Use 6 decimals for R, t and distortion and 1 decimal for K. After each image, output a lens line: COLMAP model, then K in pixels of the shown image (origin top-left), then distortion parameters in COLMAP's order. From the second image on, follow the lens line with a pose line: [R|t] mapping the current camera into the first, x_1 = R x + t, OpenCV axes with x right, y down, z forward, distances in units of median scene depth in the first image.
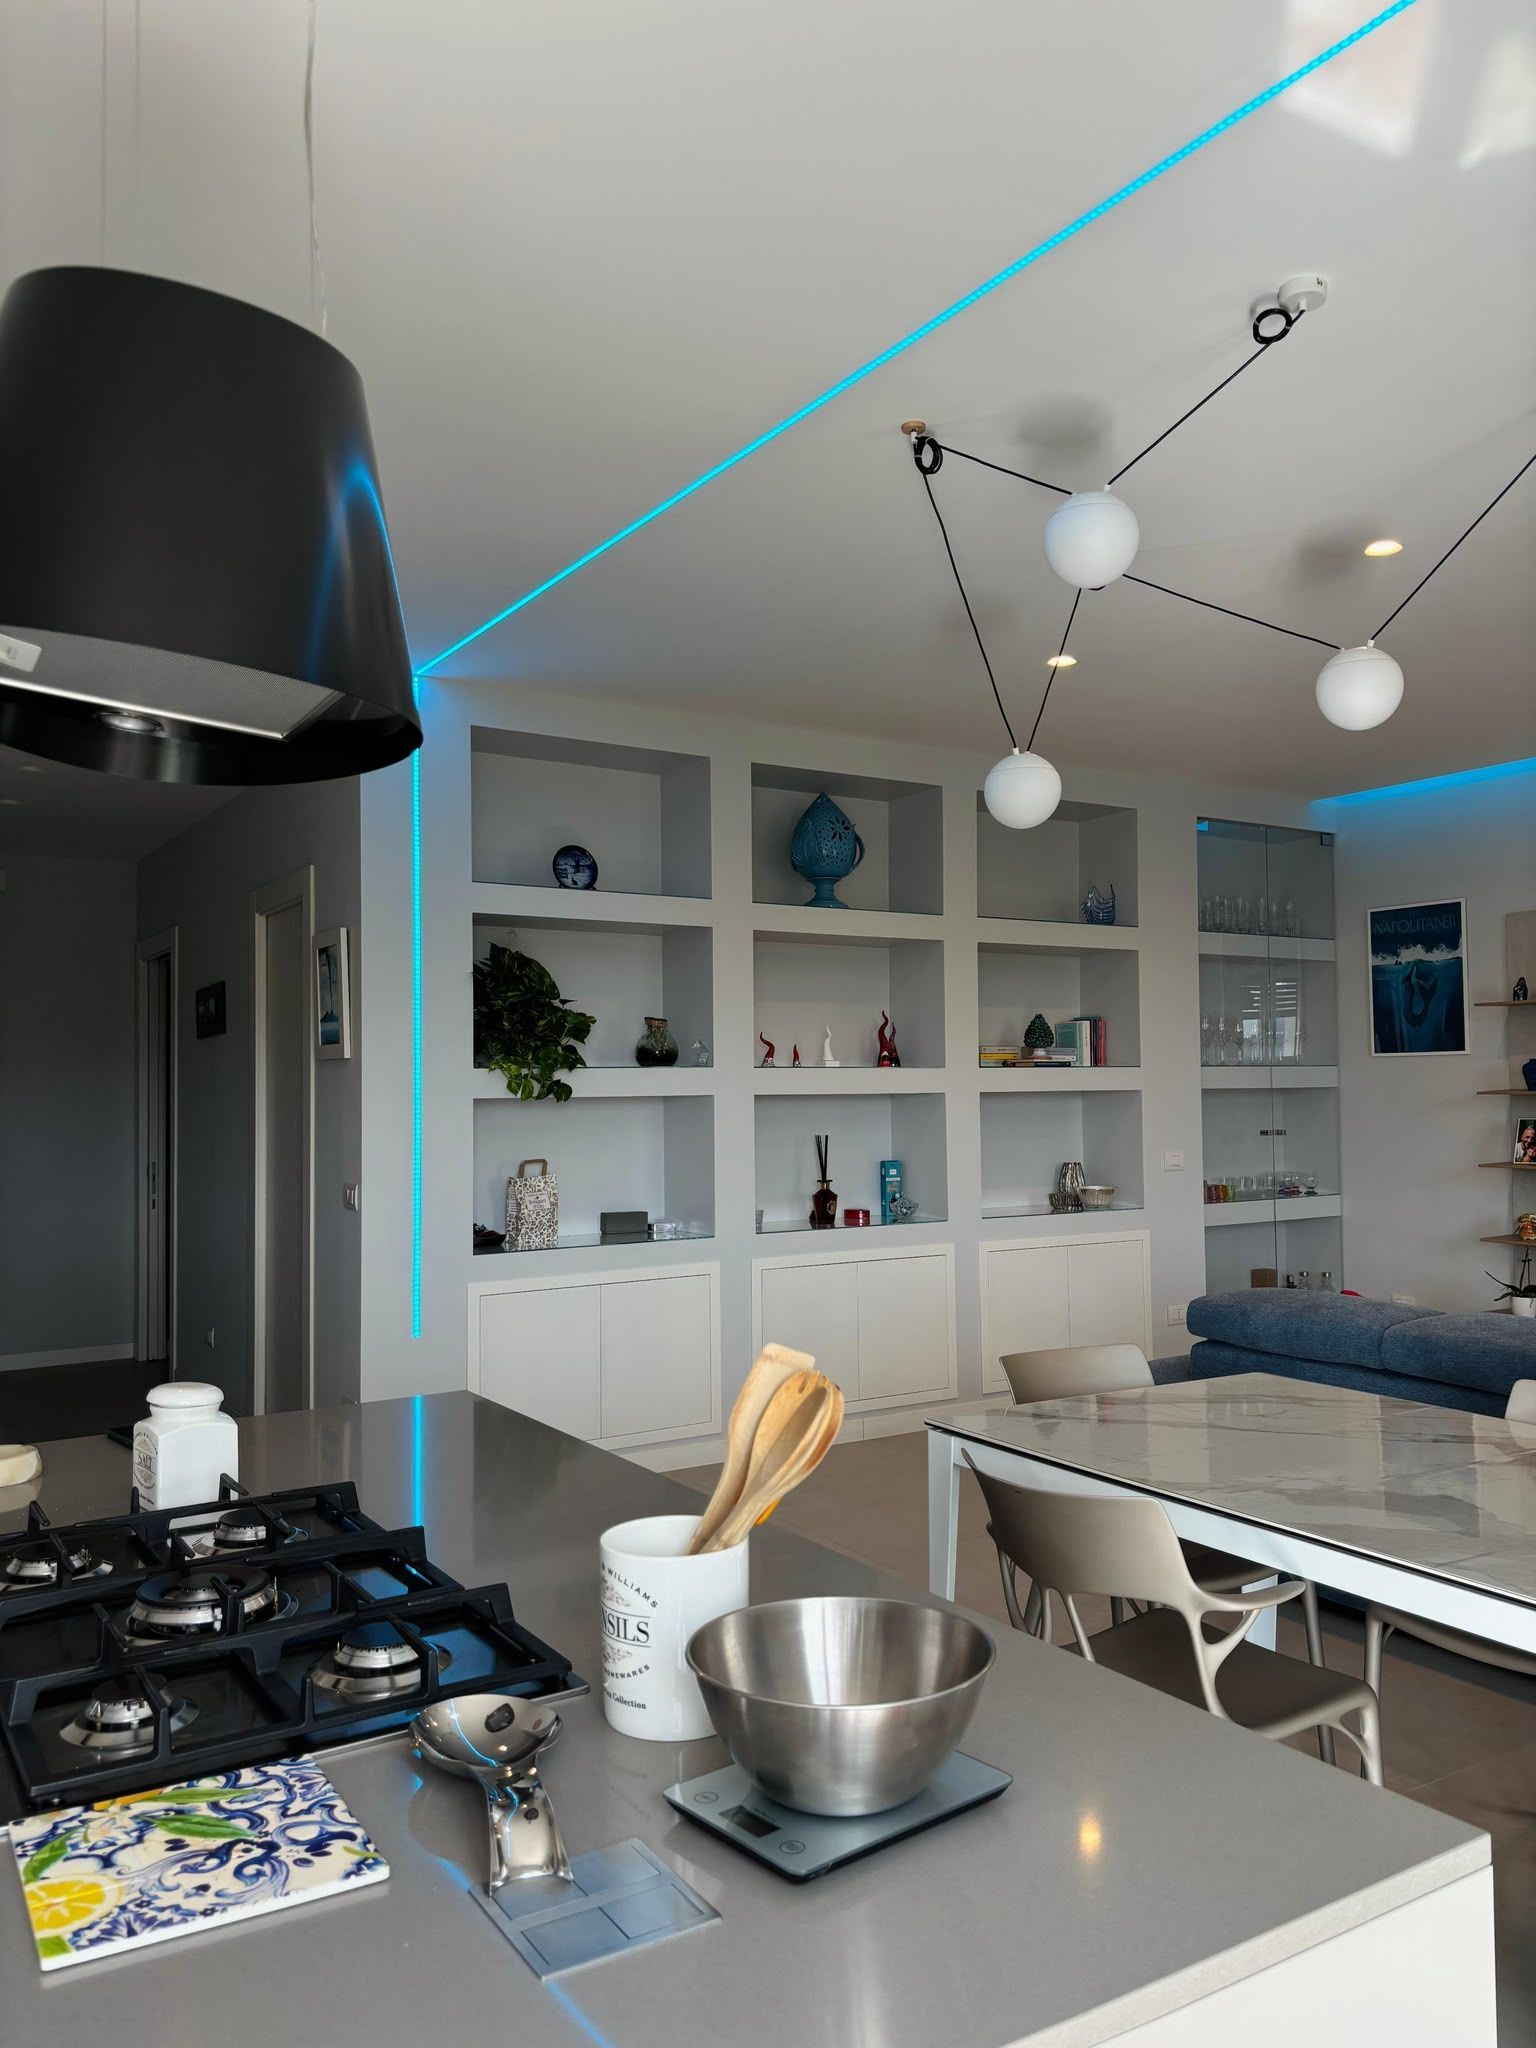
lens RADIAL K [[1542.9, 0, 750.1], [0, 1542.9, 1029.3], [0, 0, 1]] dist [0.139625, -0.343452]
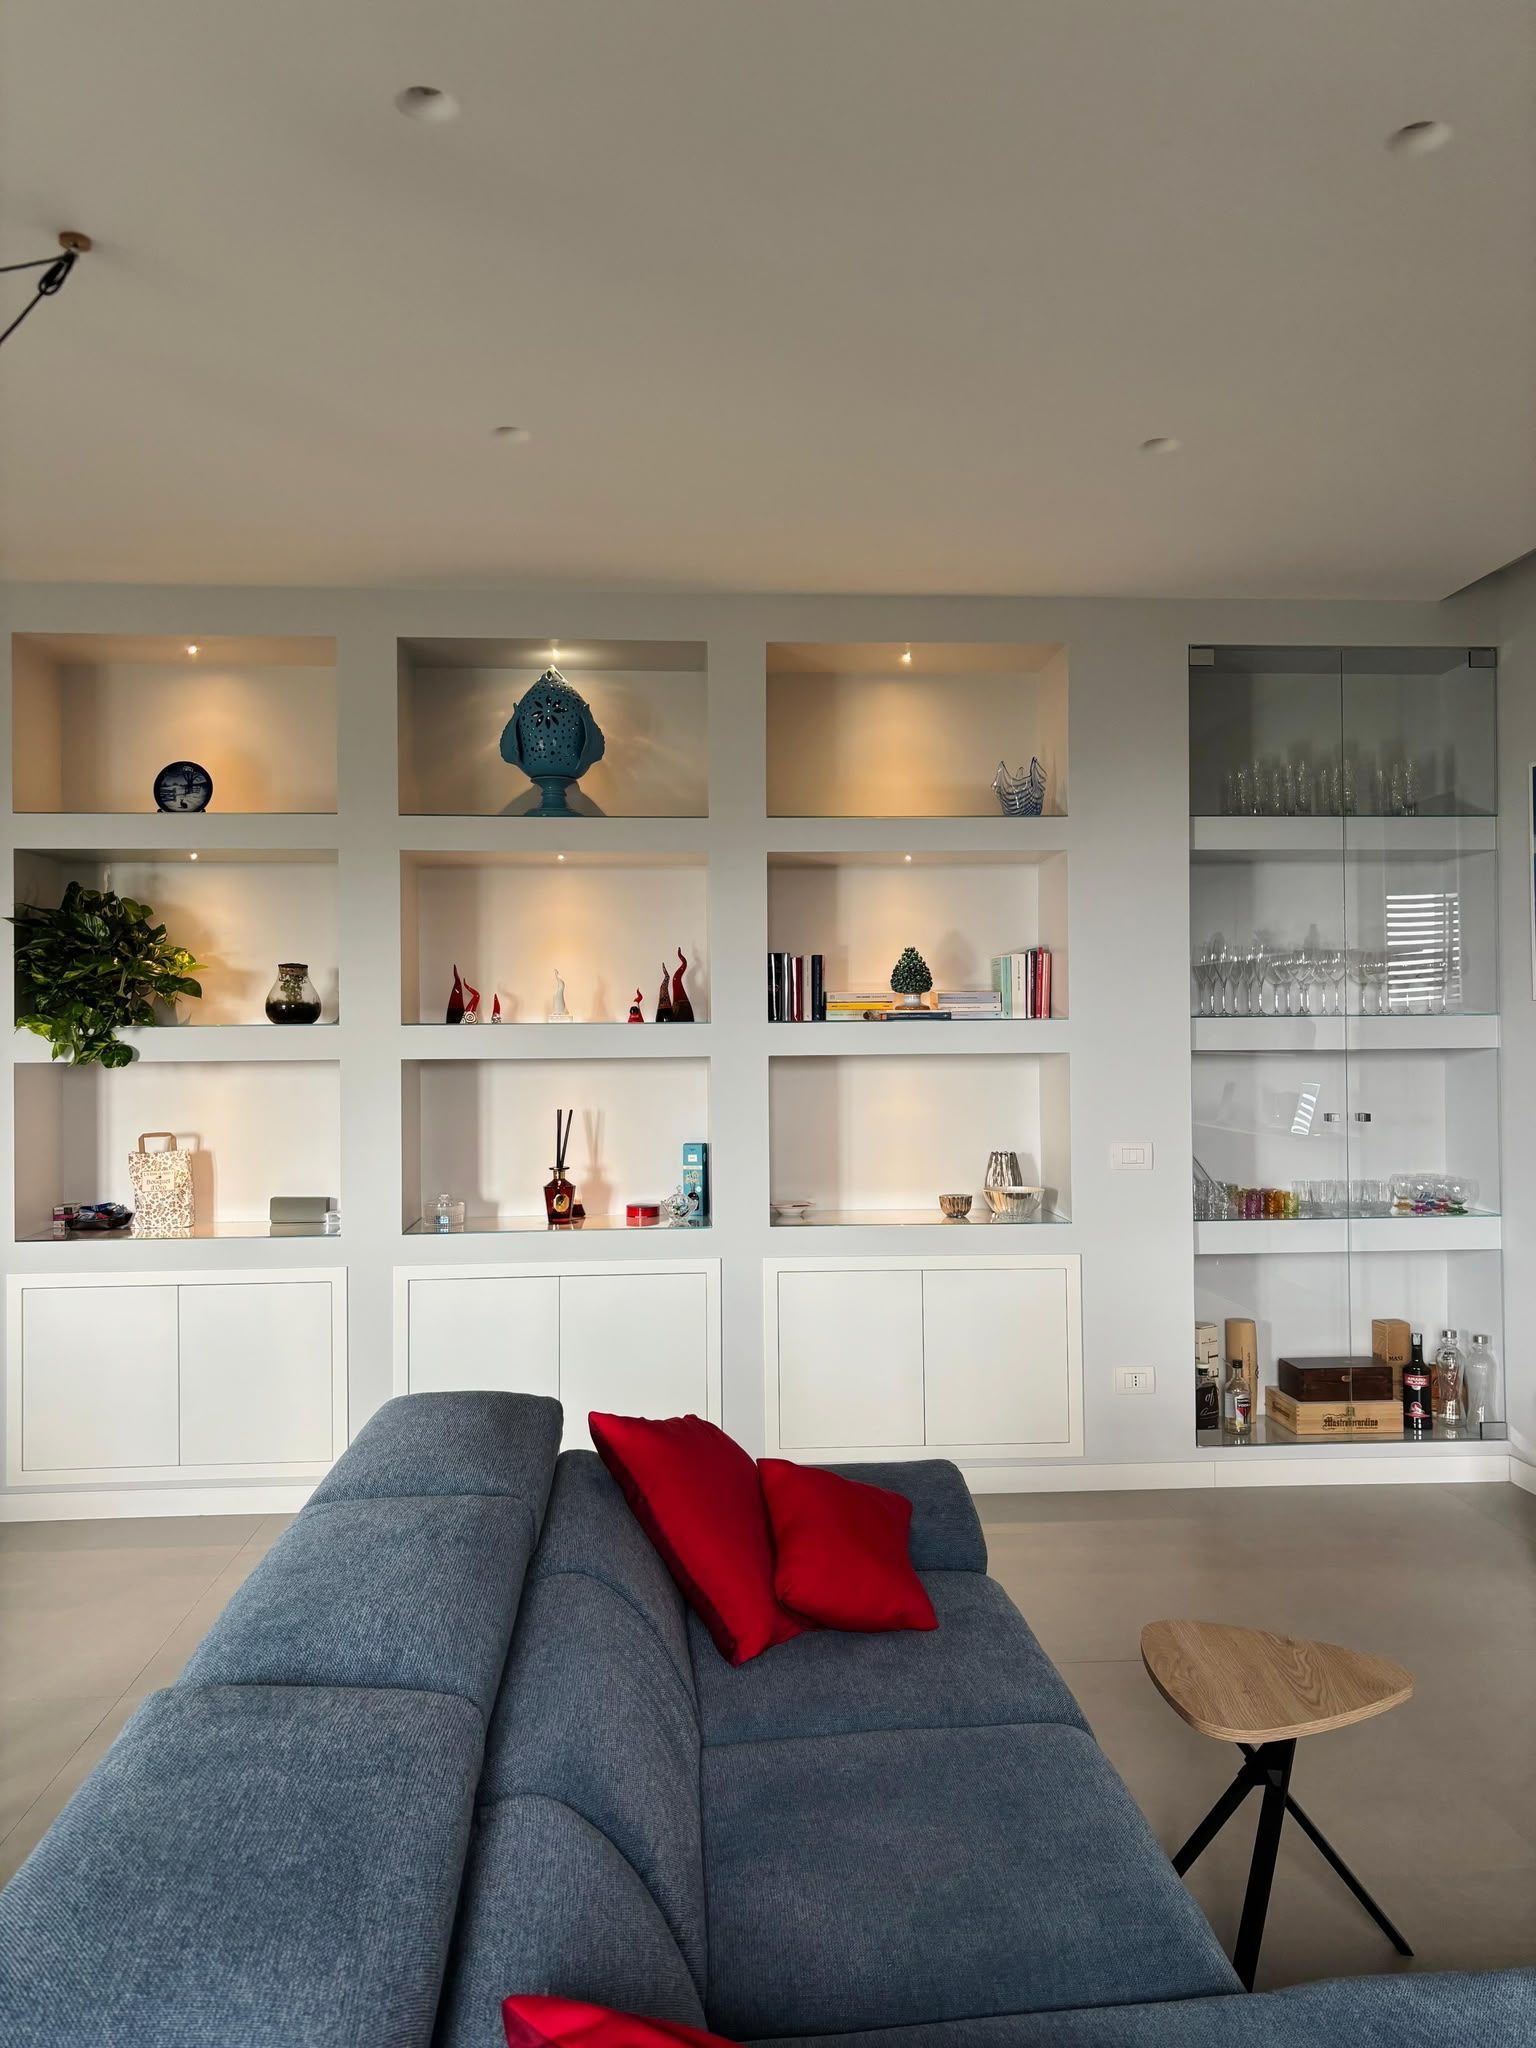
lens RADIAL K [[1523.8, 0, 768.0], [0, 1523.8, 1024.0], [0, 0, 1]] dist [0.077884, -0.119759]
pose [[0.878216, 0.001315, -0.478263, 0.513093], [0.017342, 0.999251, 0.034593, 0.000254], [0.477950, -0.038674, 0.877535, 0.377303]]
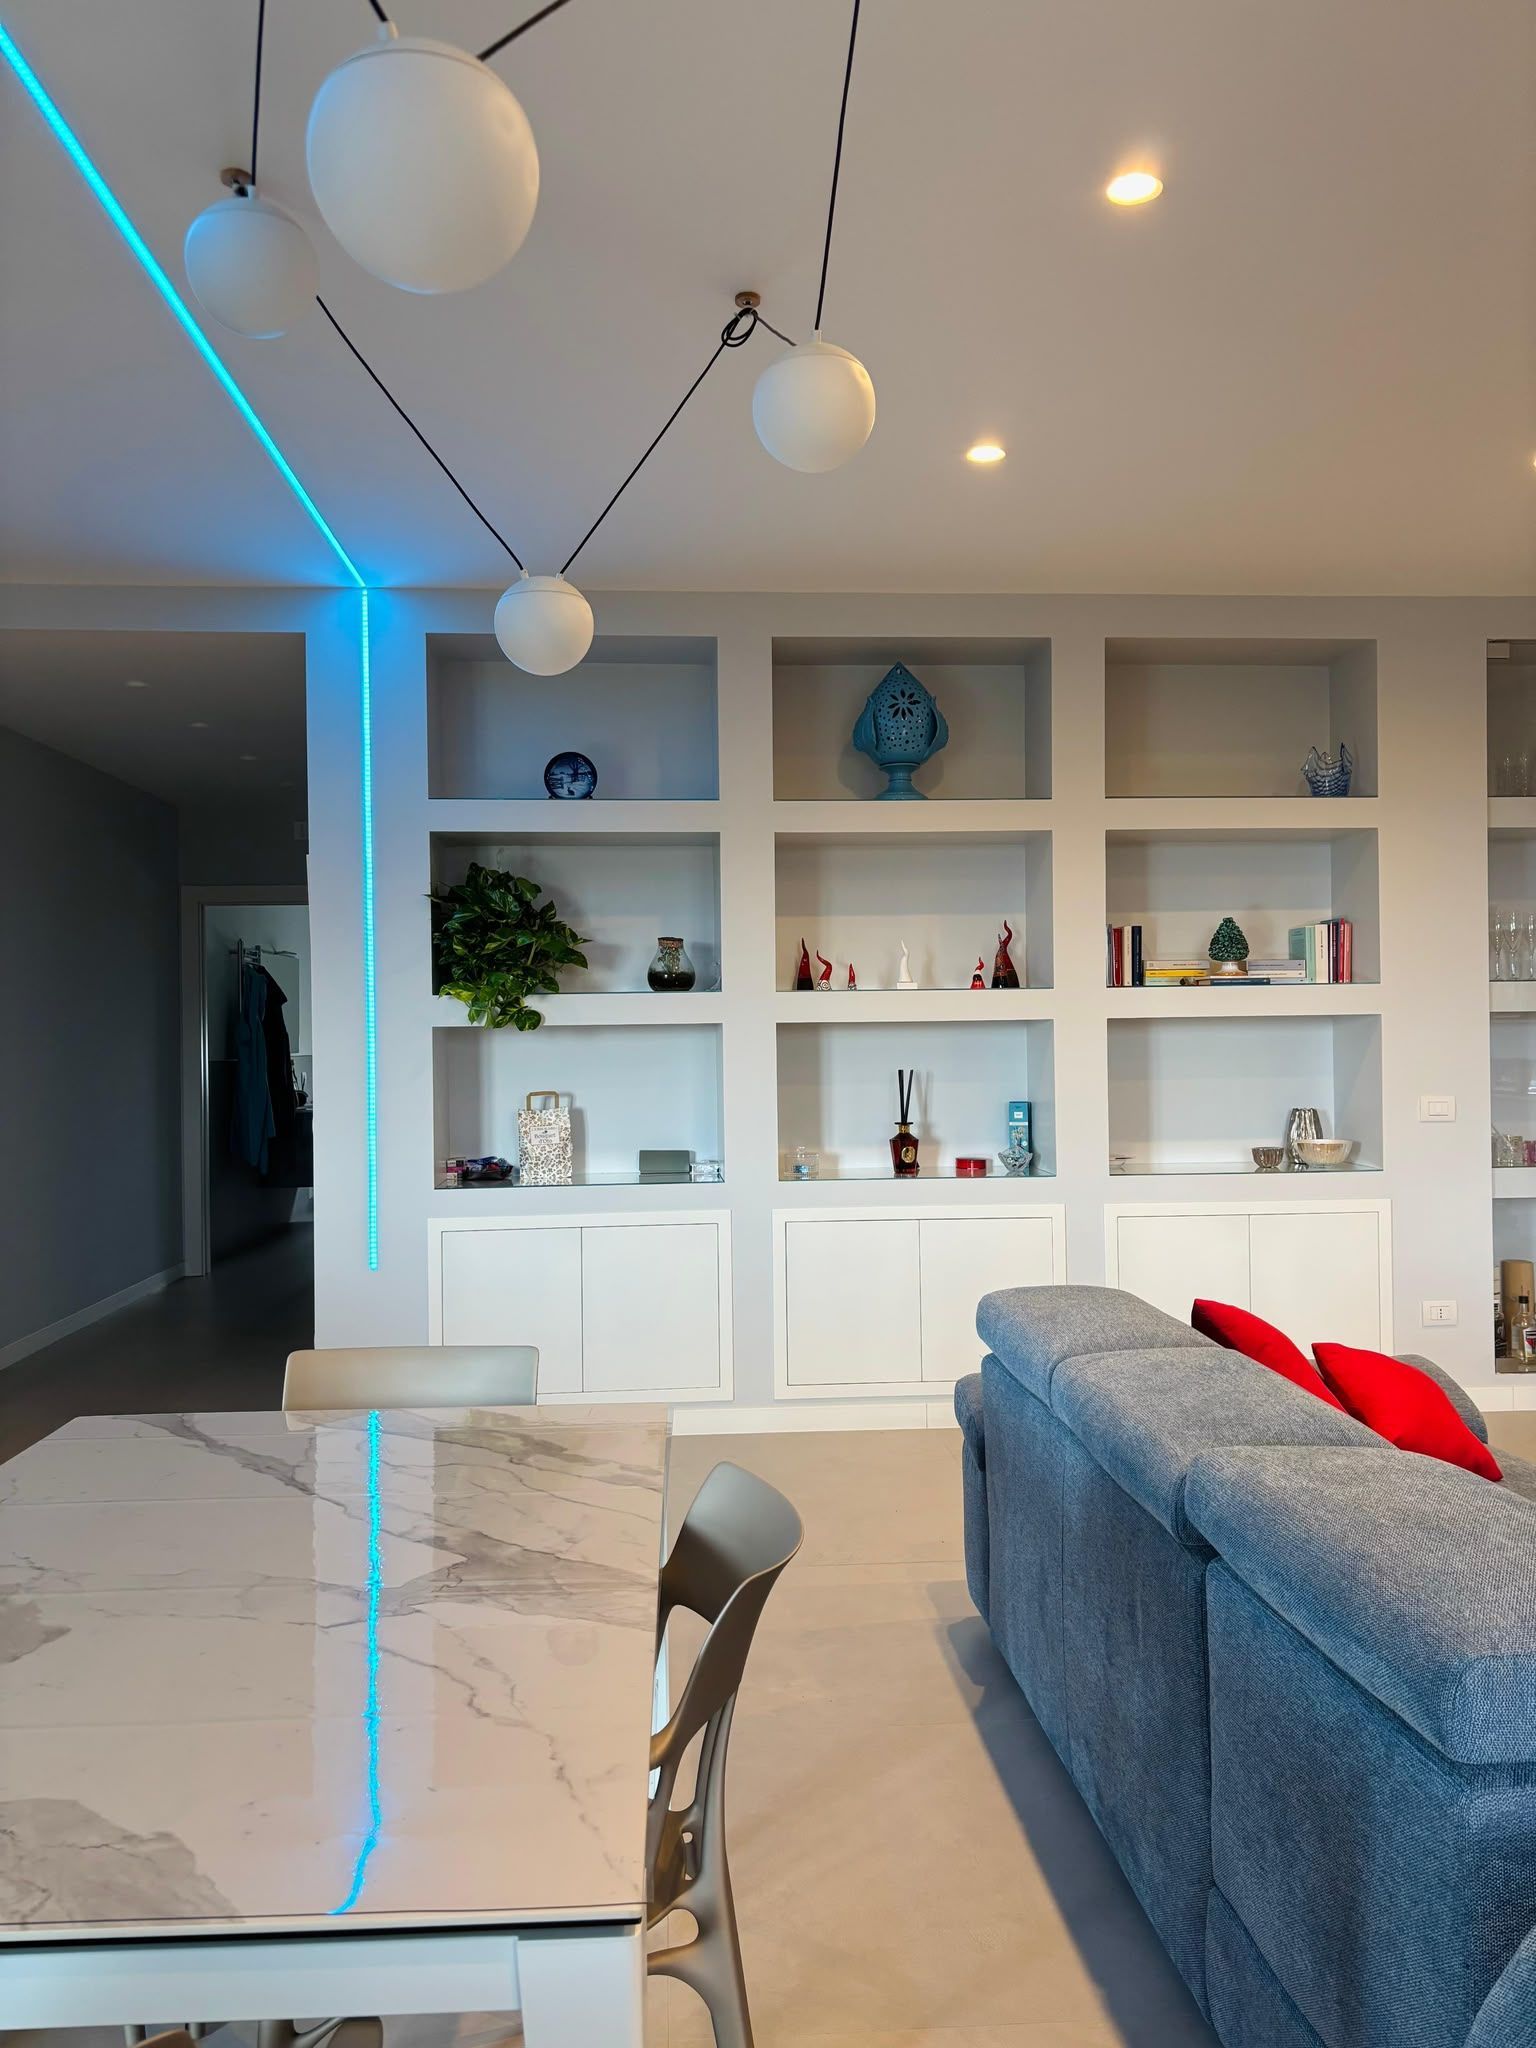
lens RADIAL K [[1527.6, 0, 751.0], [0, 1527.6, 1027.0], [0, 0, 1]] dist [0.005067, -0.001427]
pose [[0.876820, 0.000132, -0.480818, 0.379655], [0.022581, 0.998885, 0.041453, 0.008399], [0.480288, -0.047204, 0.875840, 0.226500]]
